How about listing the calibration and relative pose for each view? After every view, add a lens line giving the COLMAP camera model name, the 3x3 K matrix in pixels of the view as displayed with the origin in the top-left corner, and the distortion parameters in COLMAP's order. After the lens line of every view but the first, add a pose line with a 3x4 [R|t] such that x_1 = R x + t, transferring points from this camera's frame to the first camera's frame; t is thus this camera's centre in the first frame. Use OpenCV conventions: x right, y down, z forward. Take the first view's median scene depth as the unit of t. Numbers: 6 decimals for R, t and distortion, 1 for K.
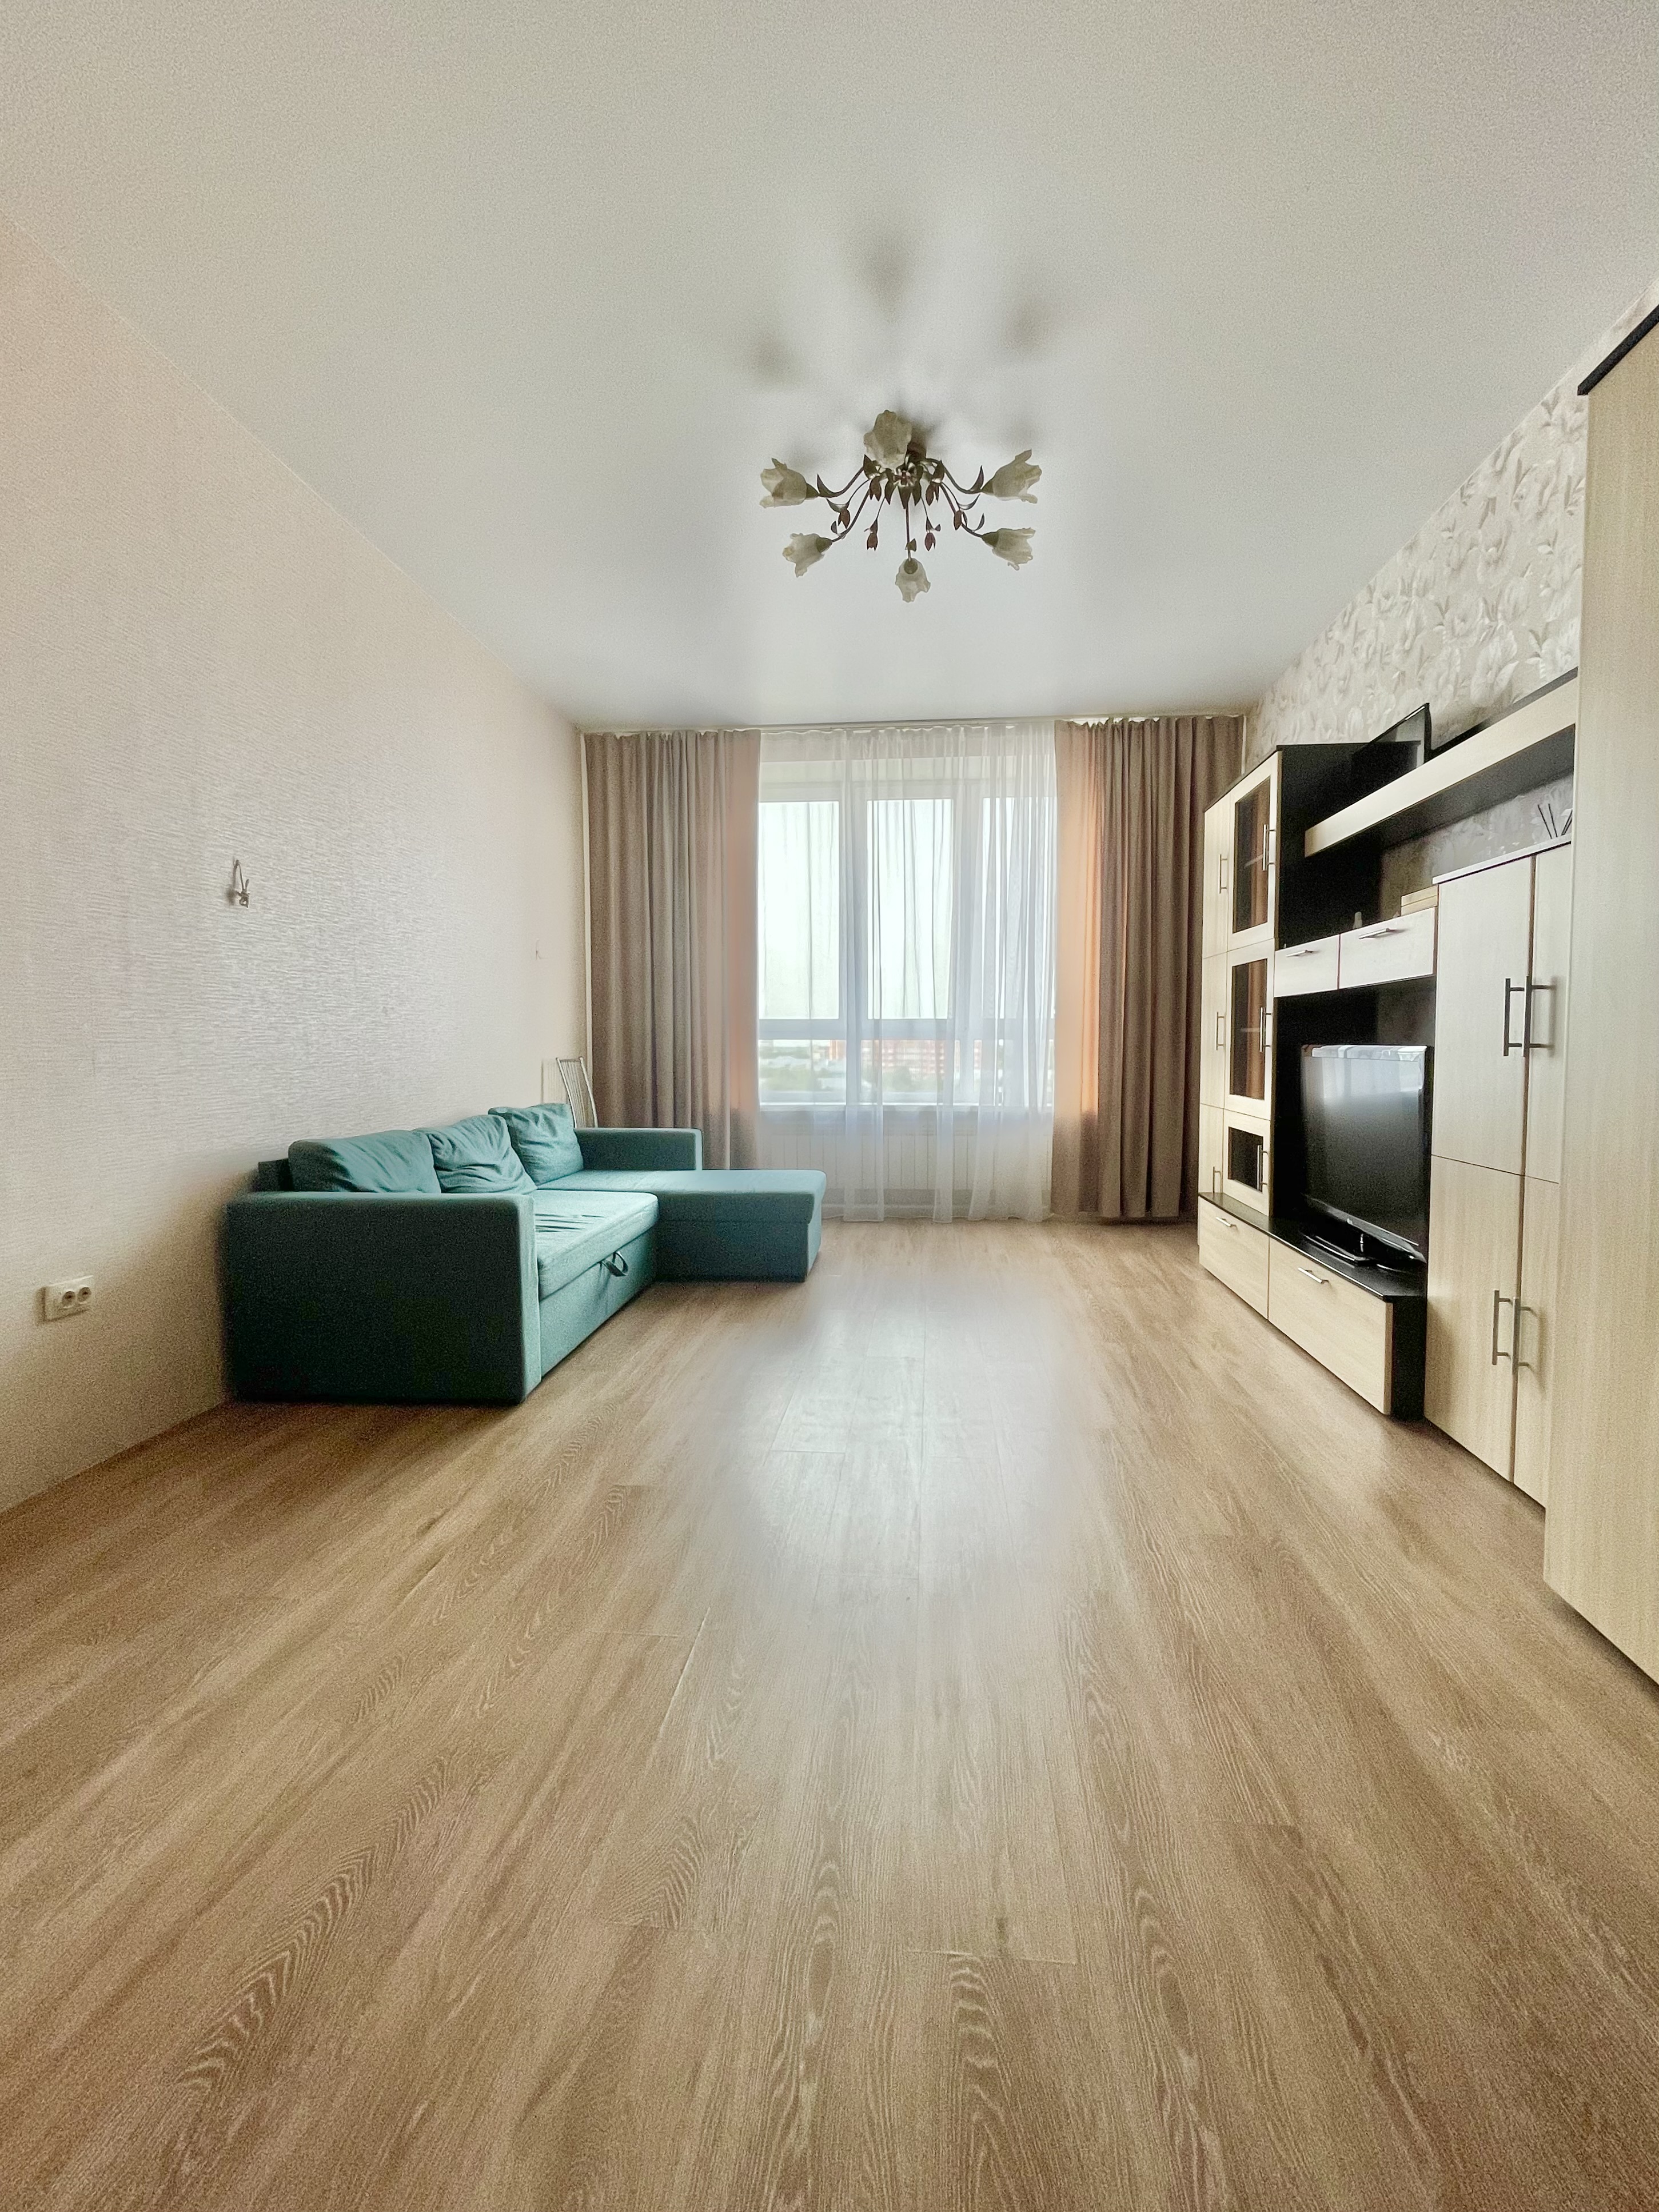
lens RADIAL K [[891.9, 0, 832.6], [0, 891.9, 1097.1], [0, 0, 1]] dist [-0.001359, 0.000474]
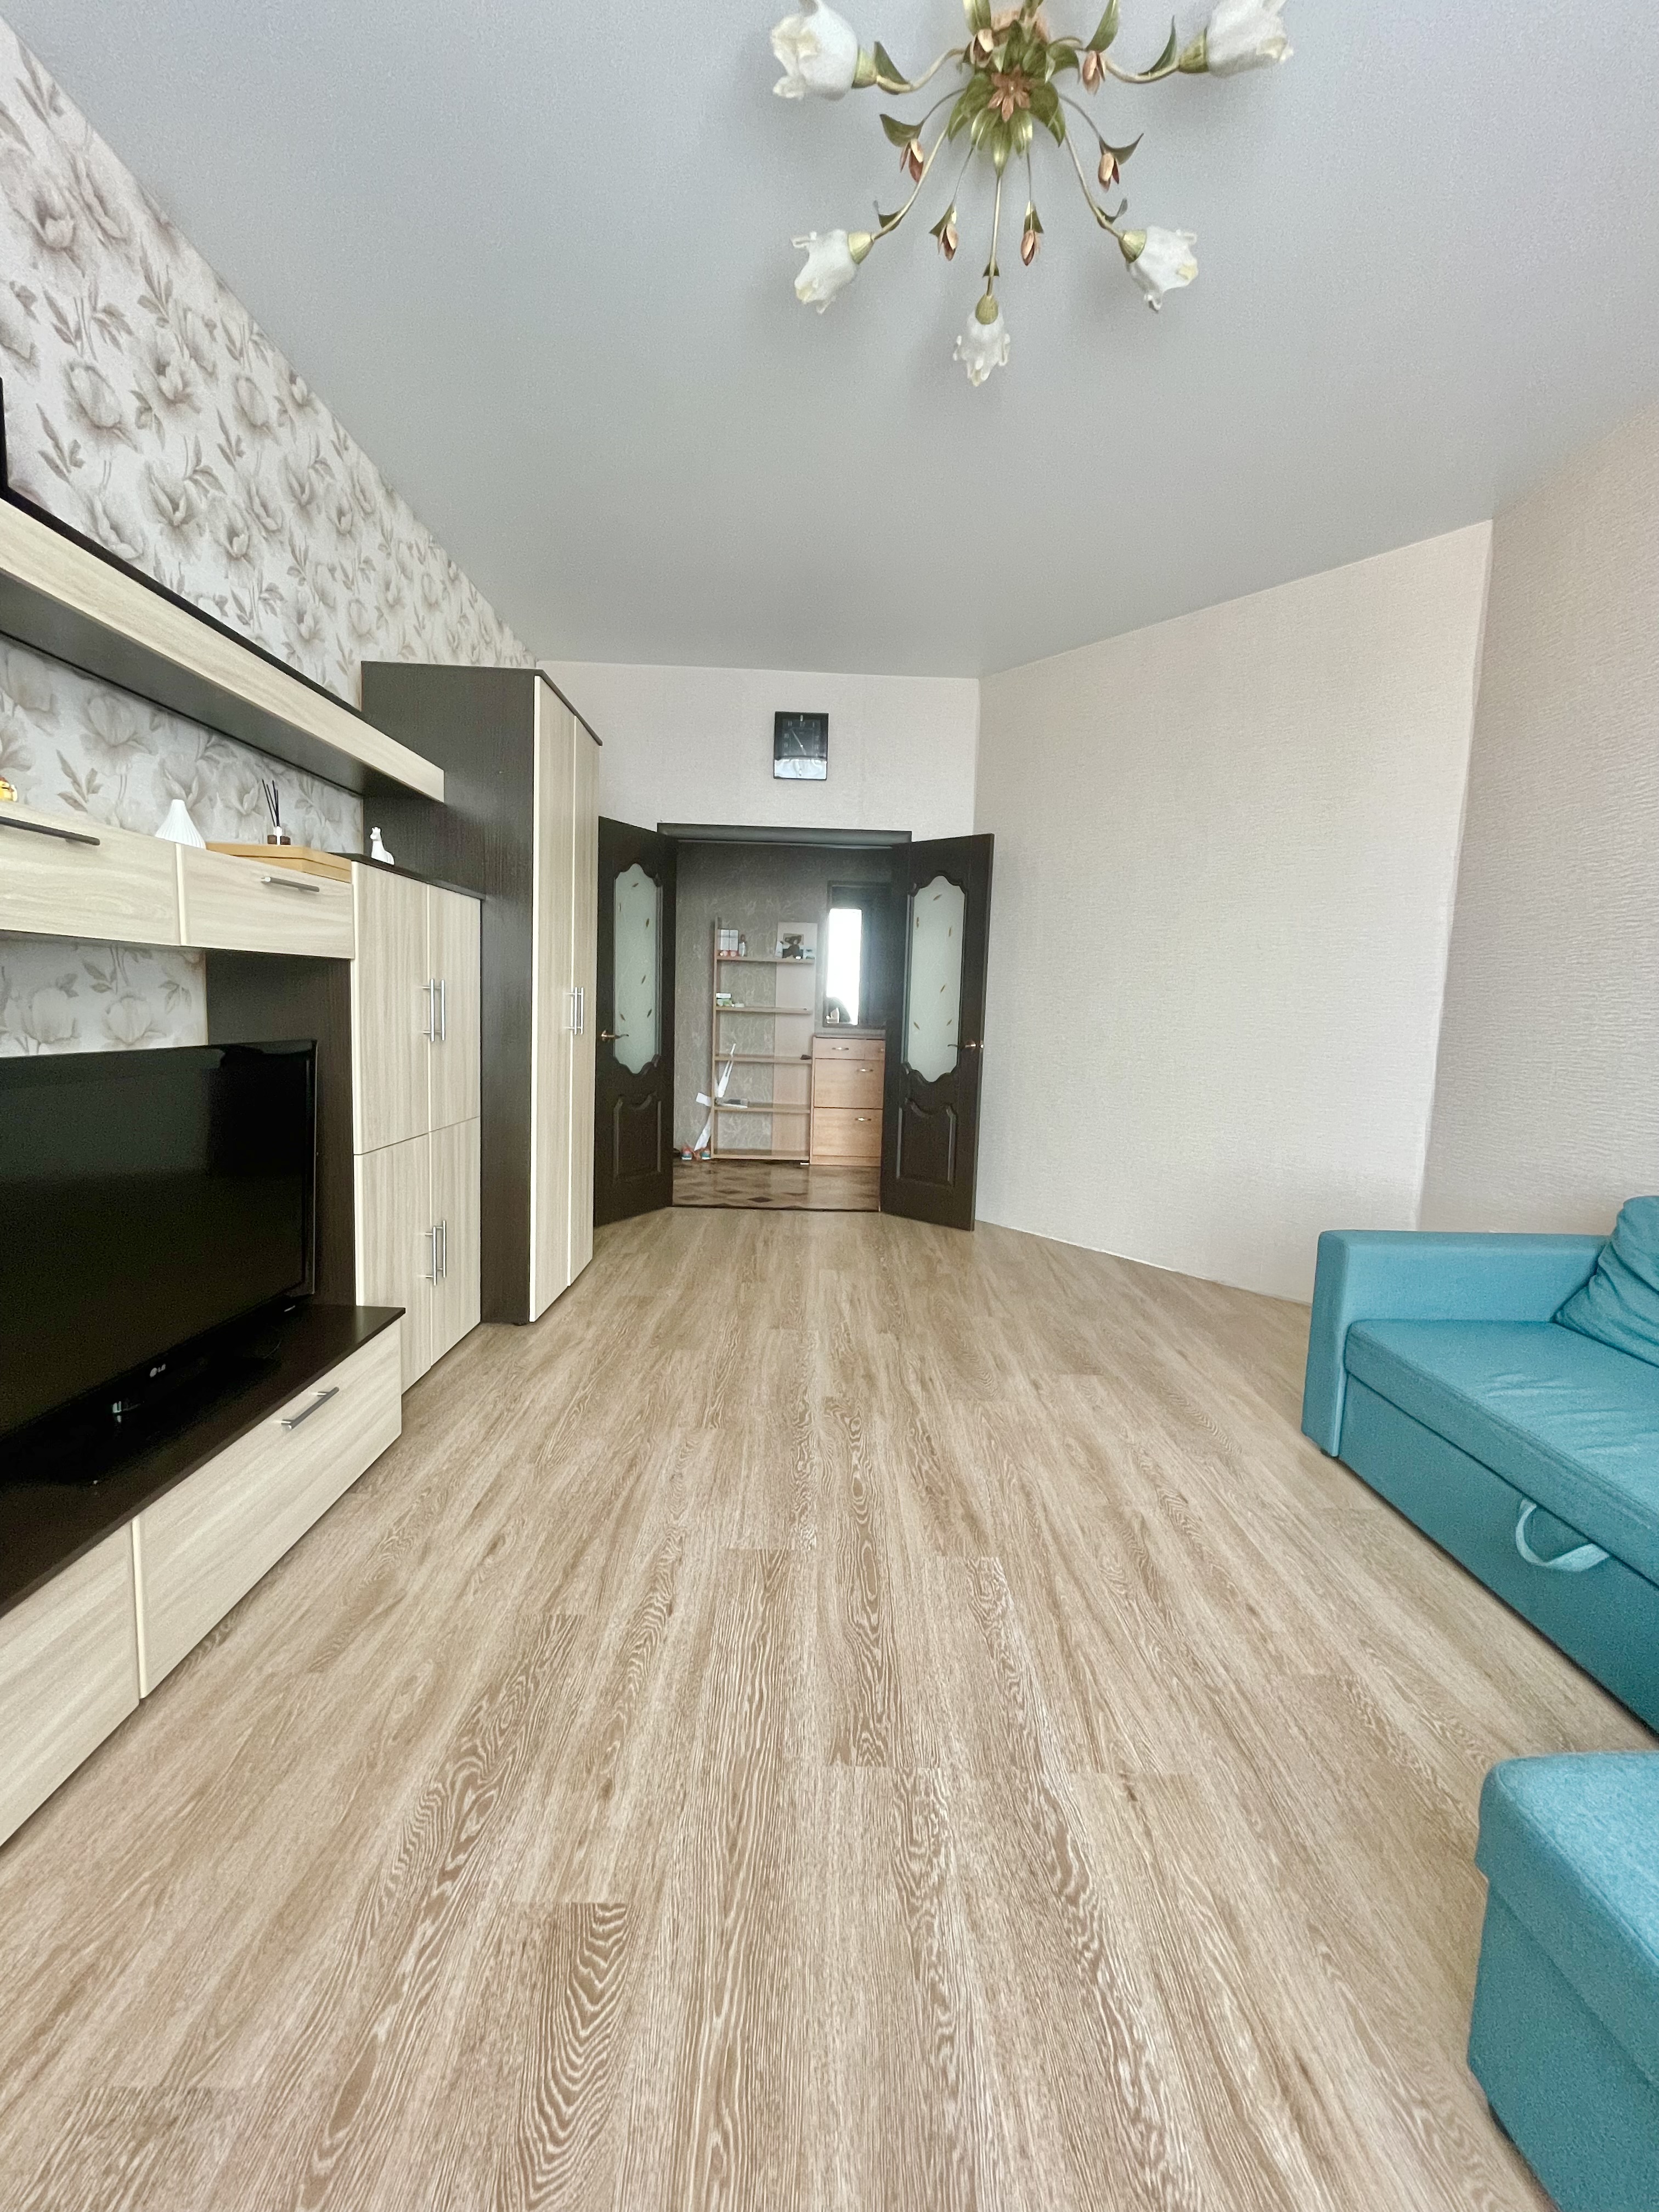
lens RADIAL K [[891.8, 0, 835.4], [0, 891.8, 1099.7], [0, 0, 1]] dist [-0.001359, 0.000474]
pose [[-0.991285, -0.016239, -0.130727, 0.338271], [-0.037901, 0.985570, 0.164968, -0.182716], [0.126162, 0.168485, -0.977597, 2.181019]]
